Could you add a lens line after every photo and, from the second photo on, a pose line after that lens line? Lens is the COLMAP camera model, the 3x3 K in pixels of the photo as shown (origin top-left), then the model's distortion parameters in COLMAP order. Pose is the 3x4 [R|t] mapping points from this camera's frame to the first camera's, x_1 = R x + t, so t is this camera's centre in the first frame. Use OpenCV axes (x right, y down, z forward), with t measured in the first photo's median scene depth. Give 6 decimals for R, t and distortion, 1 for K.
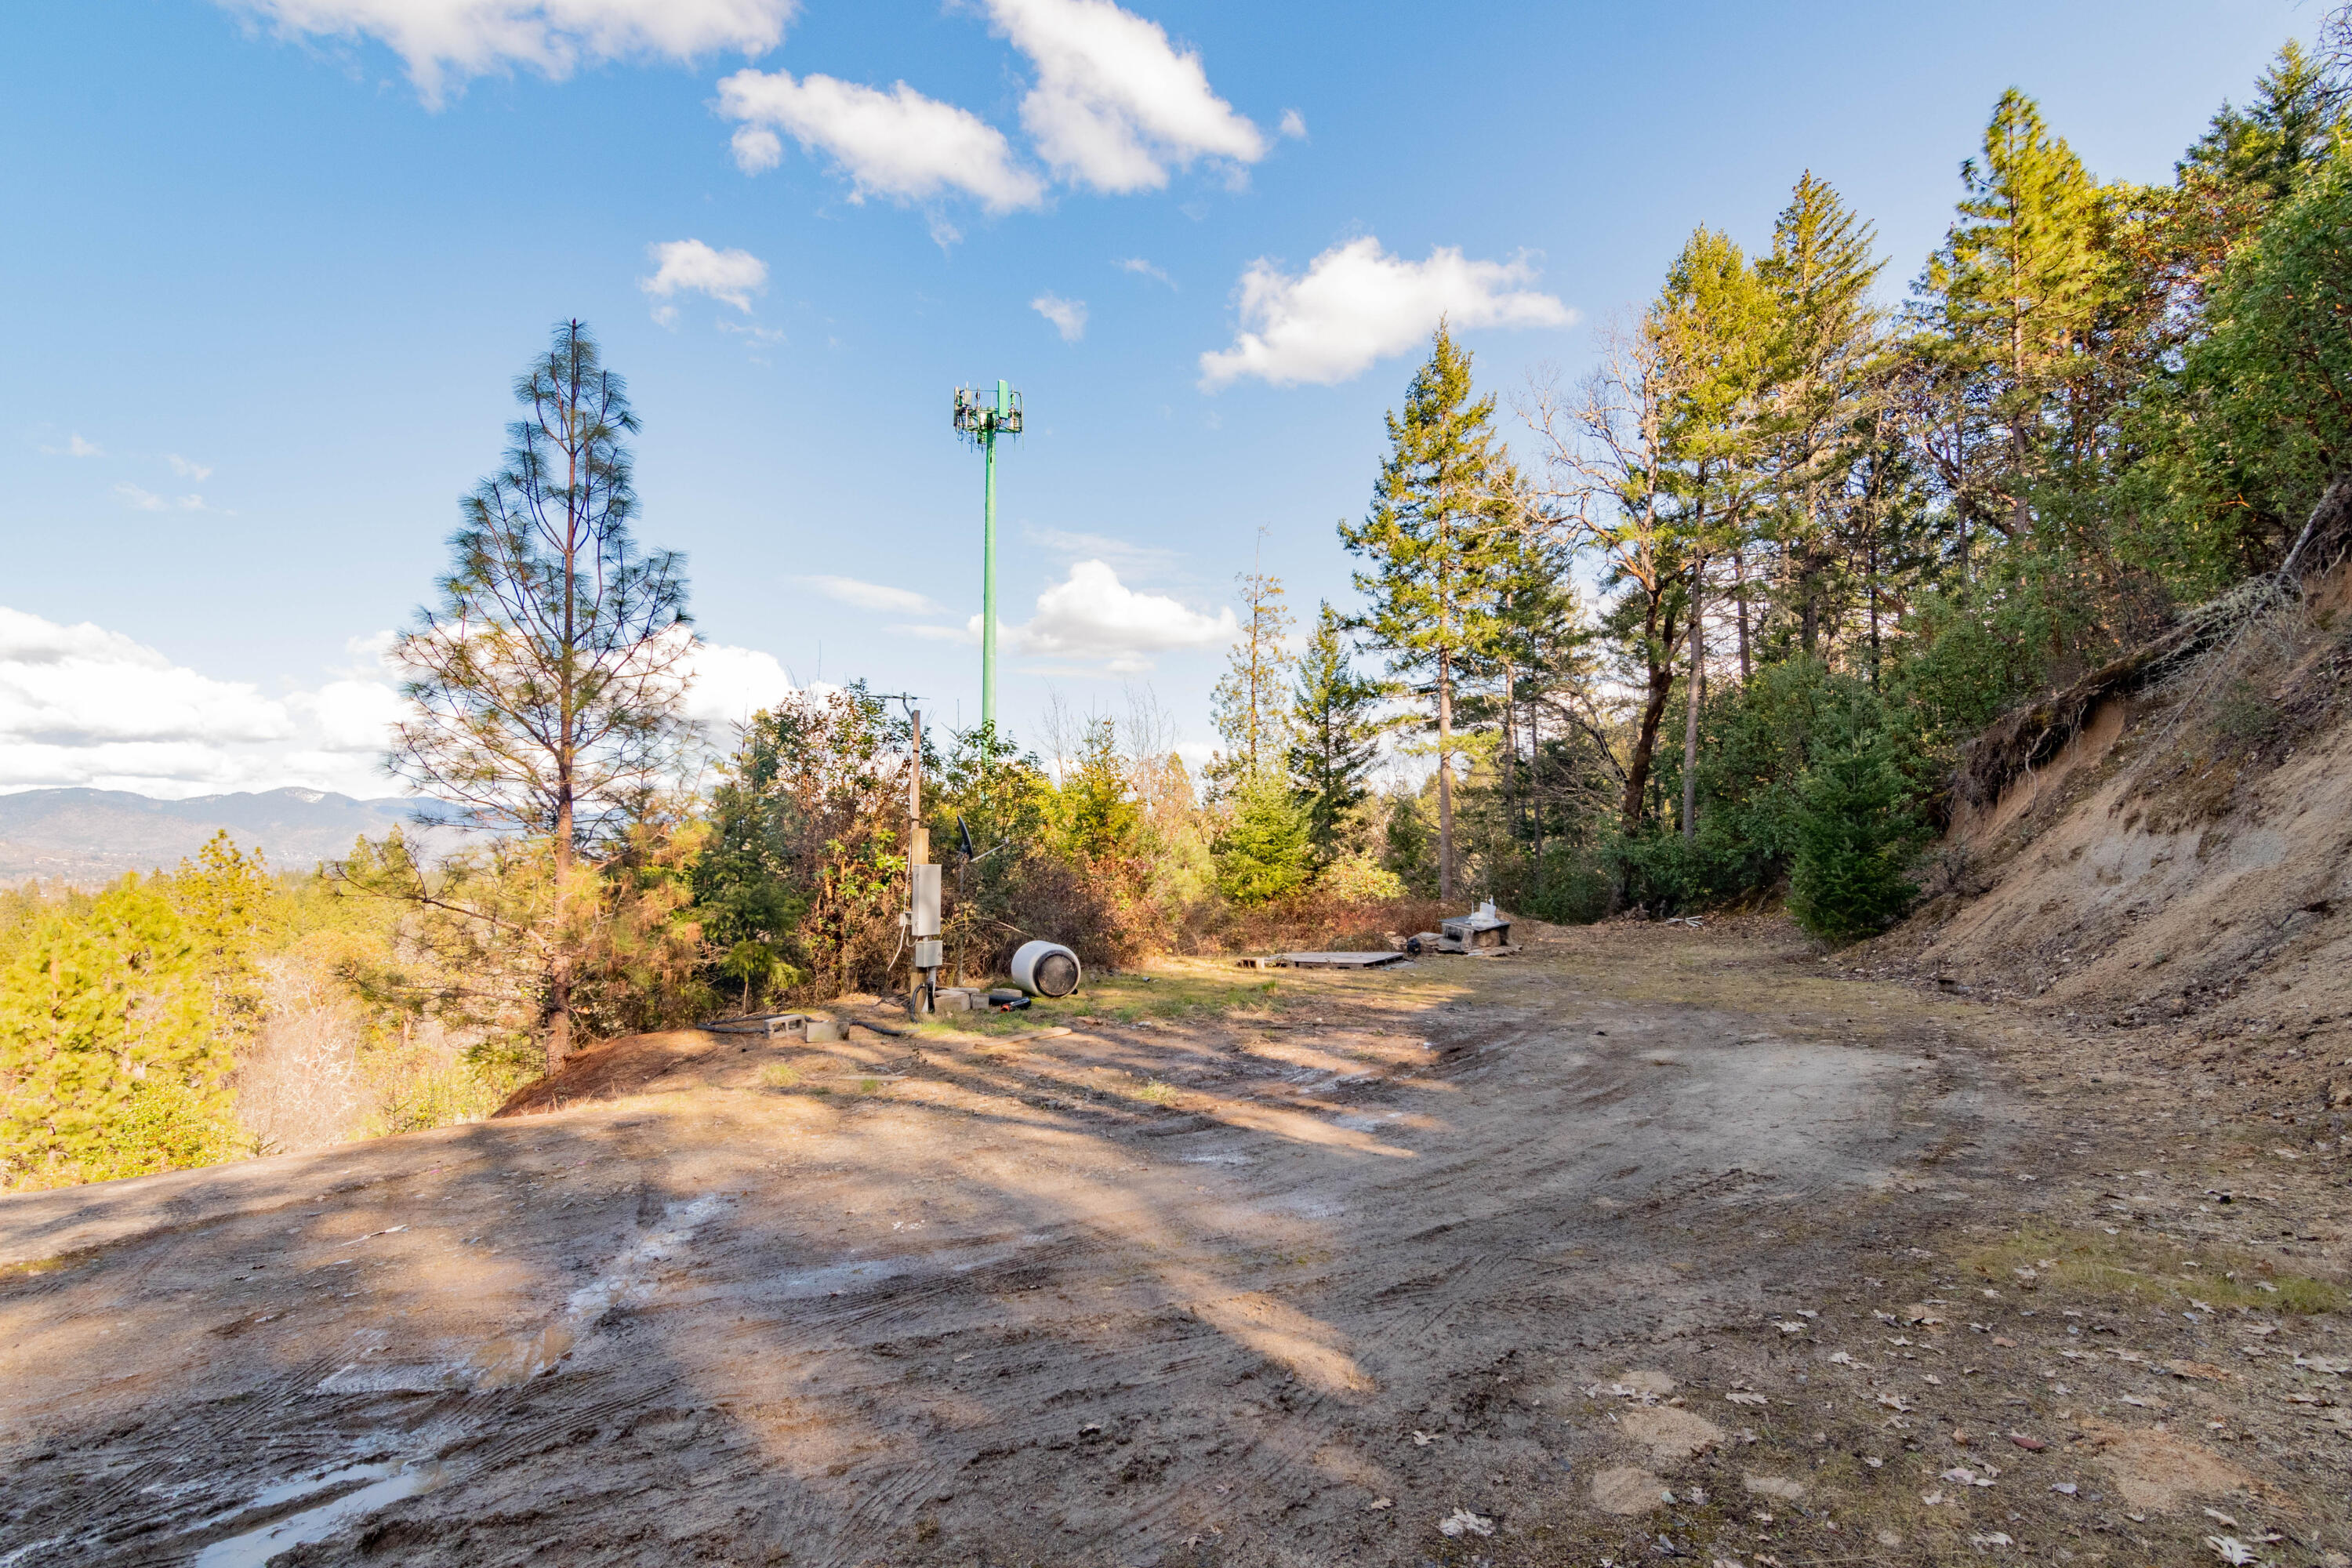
lens RADIAL K [[1137.6, 0, 1174.6], [0, 1137.6, 806.2], [0, 0, 1]] dist [-0.012046, 0.003451]
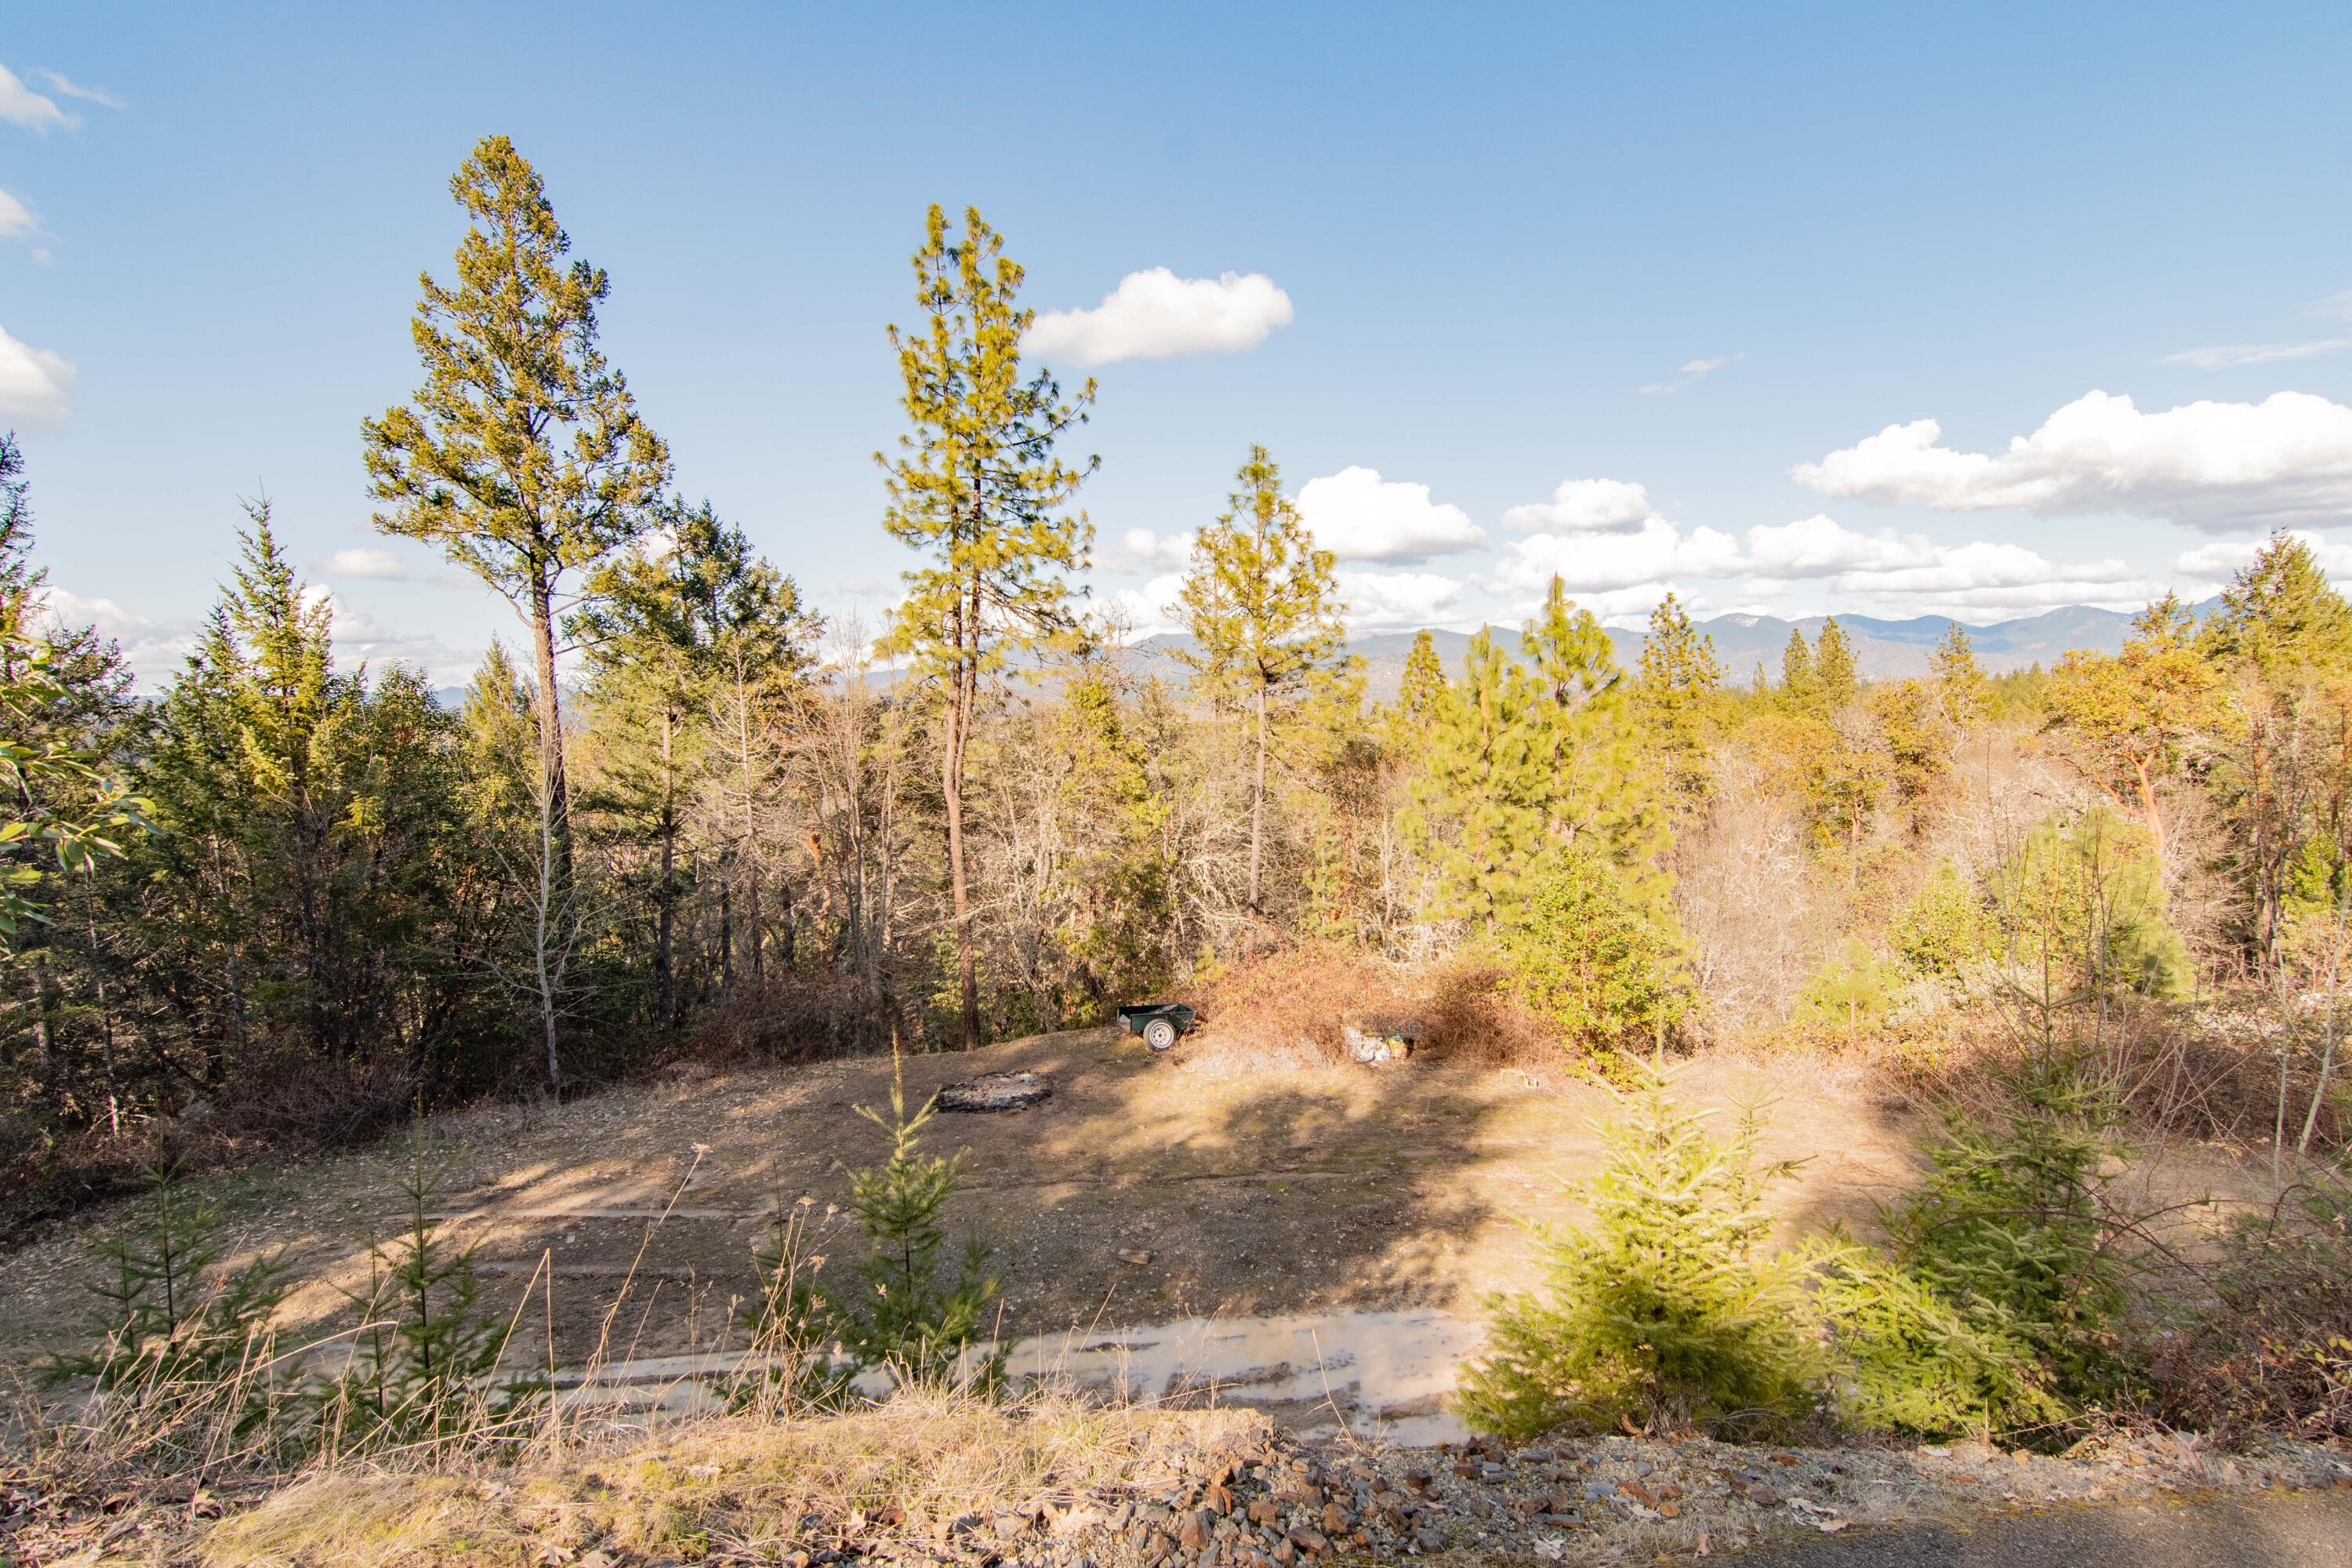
lens RADIAL K [[1137.6, 0, 1212.7], [0, 1137.6, 822.2], [0, 0, 1]] dist [-0.012046, 0.003451]
pose [[0.461847, 0.084039, -0.882969, -0.880572], [0.071612, 0.988718, 0.131561, 0.271071], [0.884064, -0.123993, 0.450618, 1.111088]]
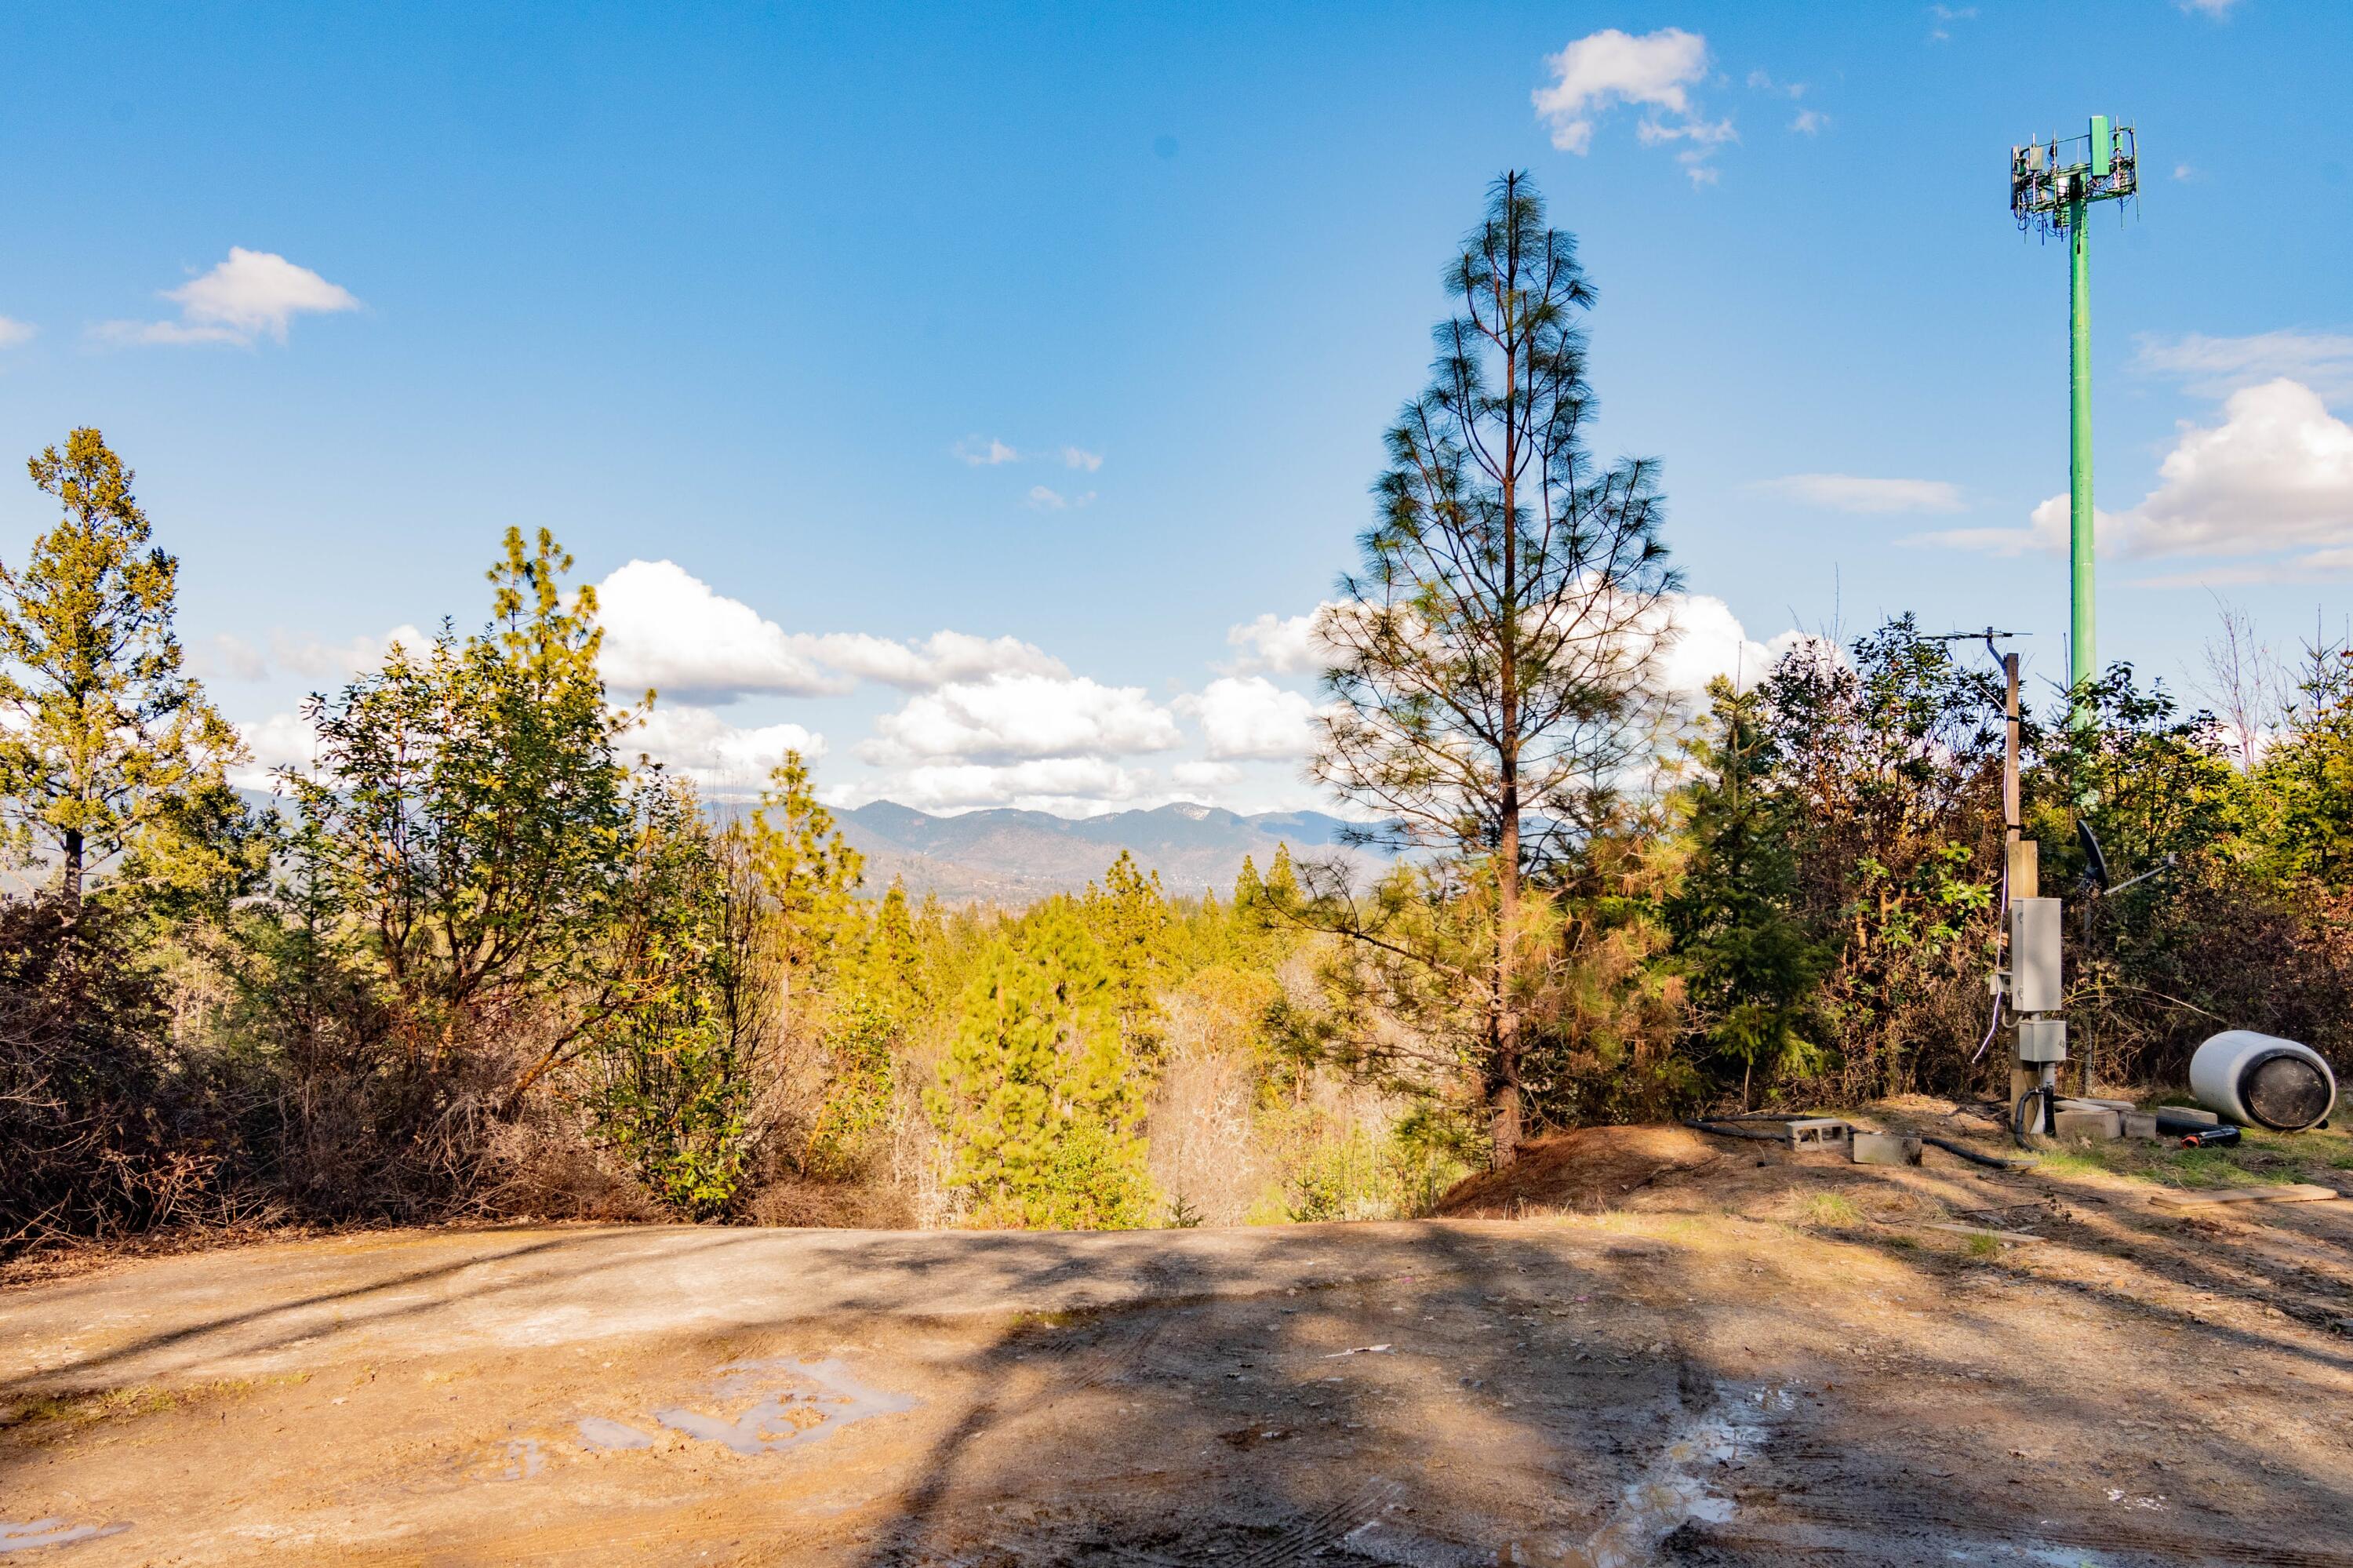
lens RADIAL K [[1617.4, 0, 1171.3], [0, 1617.4, 814.1], [0, 0, 1]] dist [-0.016702, 0.003449]
pose [[0.785199, -0.018733, -0.618959, -0.041624], [0.018930, 0.999801, -0.006246, 0.001105], [0.618953, -0.006812, 0.785398, 0.008579]]
